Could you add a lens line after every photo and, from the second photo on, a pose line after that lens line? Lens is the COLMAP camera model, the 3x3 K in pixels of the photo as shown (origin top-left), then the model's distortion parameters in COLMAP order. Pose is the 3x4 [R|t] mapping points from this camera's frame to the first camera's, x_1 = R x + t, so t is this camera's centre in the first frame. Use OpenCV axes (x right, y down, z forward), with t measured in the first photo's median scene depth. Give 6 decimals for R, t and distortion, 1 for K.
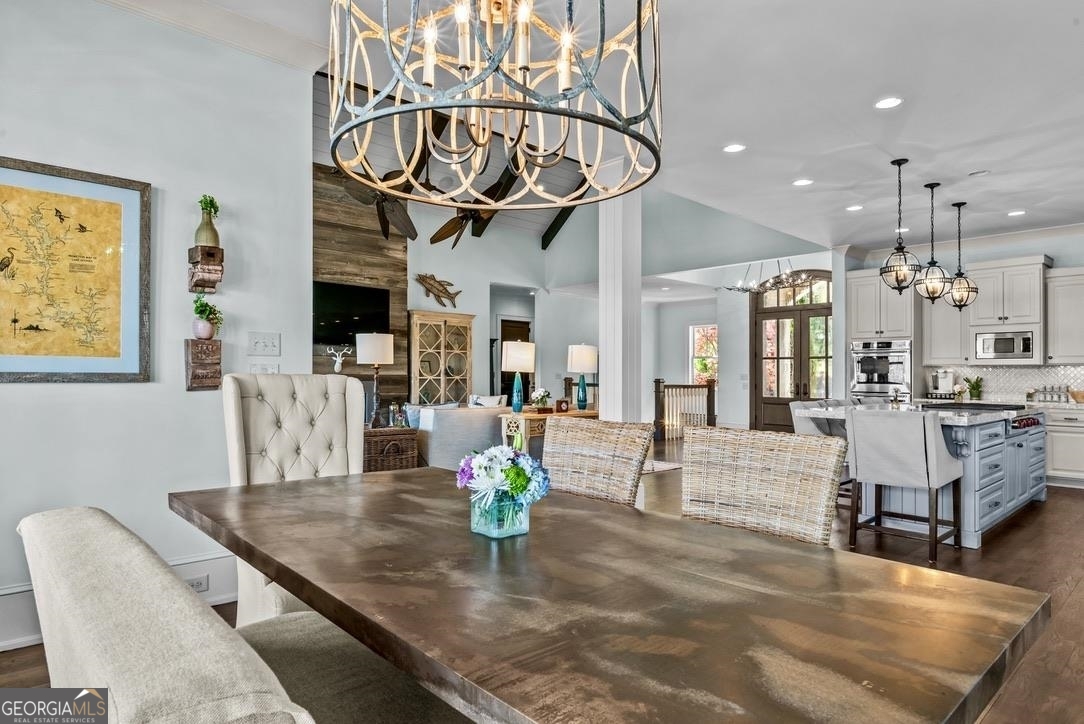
lens RADIAL K [[618.2, 0, 545.4], [0, 618.2, 364.9], [0, 0, 1]] dist [-0.001060, -0.002400]
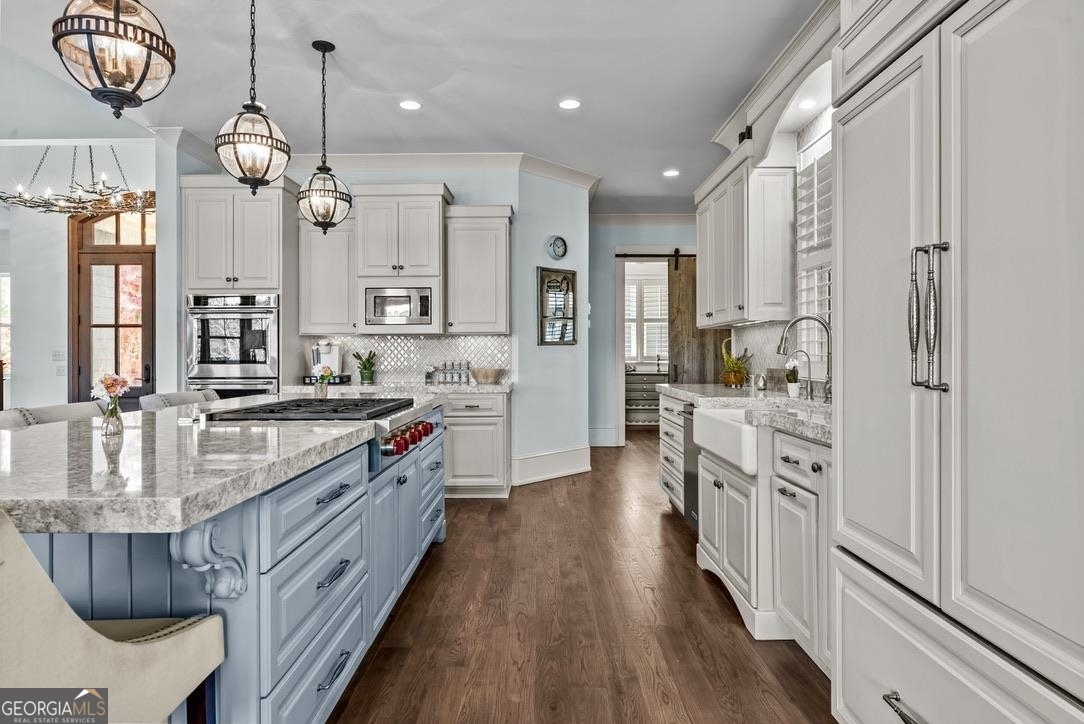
lens RADIAL K [[617.3, 0, 540.2], [0, 617.3, 356.9], [0, 0, 1]] dist [-0.004349, -0.000902]
pose [[0.677203, -0.011511, 0.735706, 0.334961], [-0.002861, 0.999829, 0.018277, 0.013200], [-0.735791, -0.014482, 0.677054, 0.405504]]
